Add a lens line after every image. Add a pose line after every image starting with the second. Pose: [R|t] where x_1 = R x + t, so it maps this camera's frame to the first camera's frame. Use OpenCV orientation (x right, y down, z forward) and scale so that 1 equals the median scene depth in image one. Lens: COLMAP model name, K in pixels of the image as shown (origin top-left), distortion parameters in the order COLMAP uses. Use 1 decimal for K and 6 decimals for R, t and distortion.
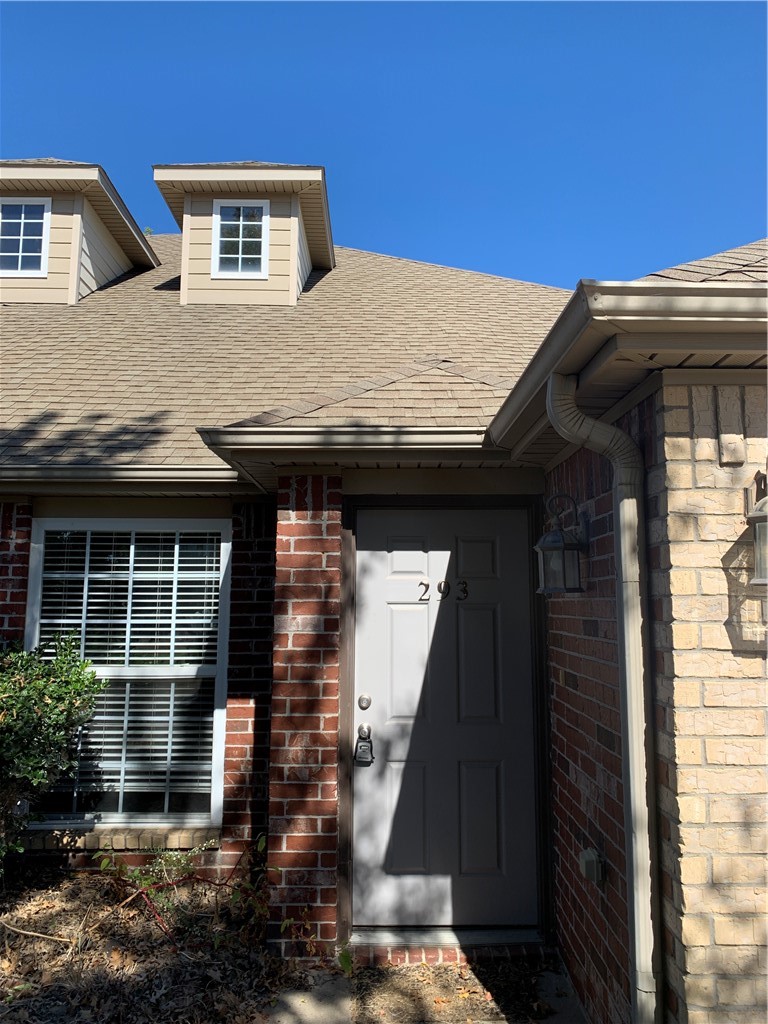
lens RADIAL K [[756.2, 0, 384.0], [0, 756.2, 512.0], [0, 0, 1]] dist [-0.006256, 0.000207]
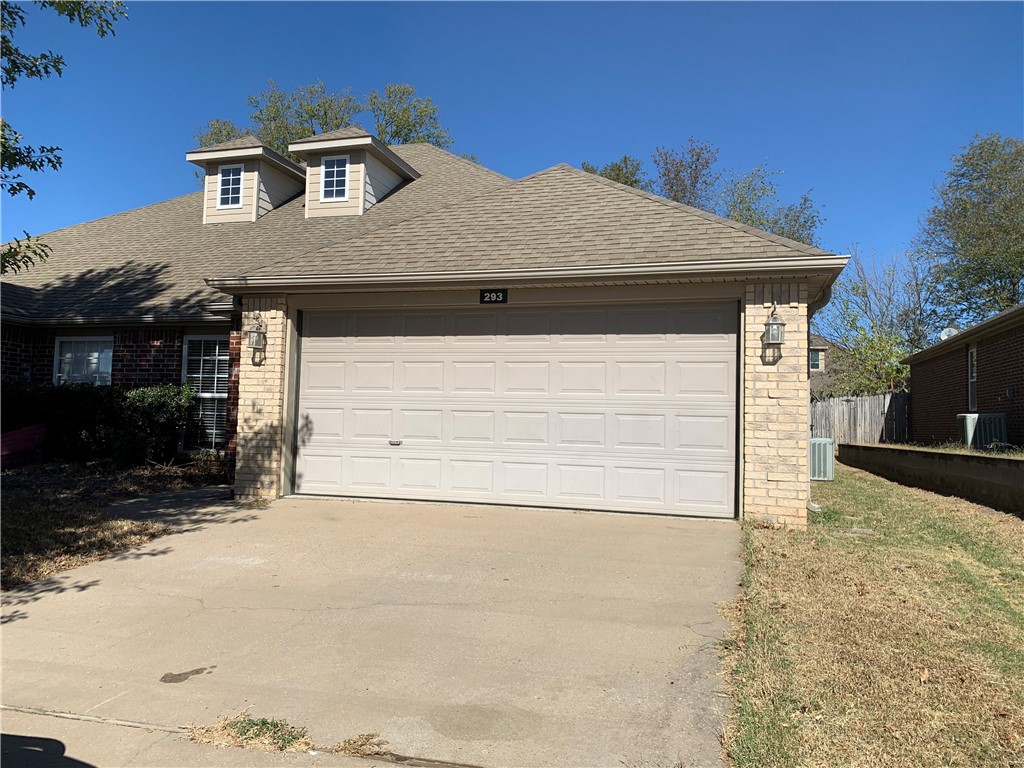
lens RADIAL K [[756.2, 0, 512.0], [0, 756.2, 384.0], [0, 0, 1]] dist [-0.006256, 0.000207]
pose [[0.955055, 0.008807, -0.296297, 0.972260], [0.011952, 0.997601, 0.068180, 0.008357], [0.296187, -0.068657, 0.952659, -0.799646]]
